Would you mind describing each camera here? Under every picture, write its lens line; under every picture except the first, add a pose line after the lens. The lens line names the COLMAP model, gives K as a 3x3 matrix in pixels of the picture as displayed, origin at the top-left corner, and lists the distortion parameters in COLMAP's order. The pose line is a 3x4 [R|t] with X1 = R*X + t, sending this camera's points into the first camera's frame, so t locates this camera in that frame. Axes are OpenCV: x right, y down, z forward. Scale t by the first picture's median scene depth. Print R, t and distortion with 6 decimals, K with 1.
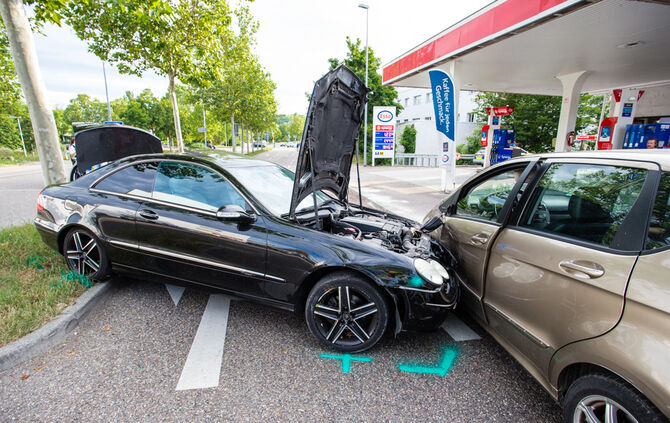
lens RADIAL K [[341.5, 0, 330.7], [0, 341.5, 221.2], [0, 0, 1]] dist [-0.057557, 0.023812]
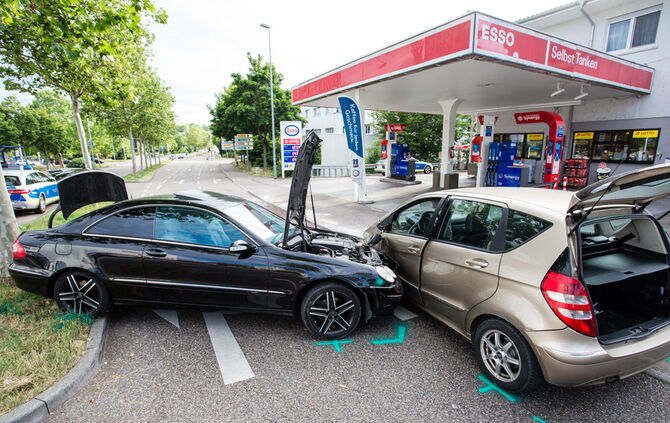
lens RADIAL K [[341.5, 0, 329.9], [0, 341.5, 220.3], [0, 0, 1]] dist [-0.057557, 0.023812]
pose [[0.960447, -0.073705, 0.268530, -0.228043], [0.080439, 0.996659, -0.014144, -0.059589], [-0.266591, 0.035185, 0.963167, -0.261708]]
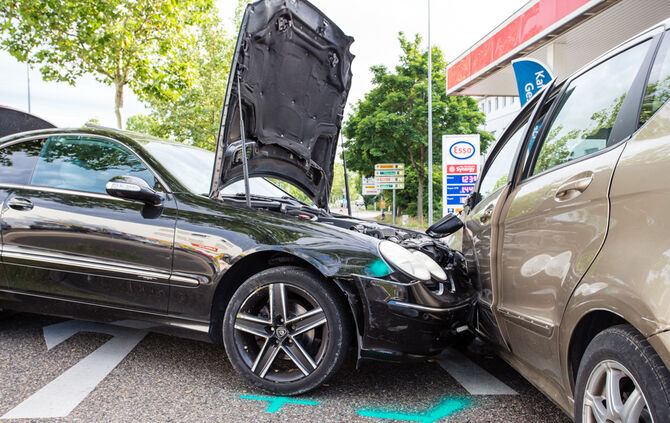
lens RADIAL K [[576.6, 0, 328.7], [0, 576.6, 217.8], [0, 0, 1]] dist [0.015025, 0.025131]
pose [[0.995041, -0.008026, -0.099143, 0.180112], [-0.012673, 0.978386, -0.206400, 0.212750], [0.098656, 0.206633, 0.973432, -0.082255]]
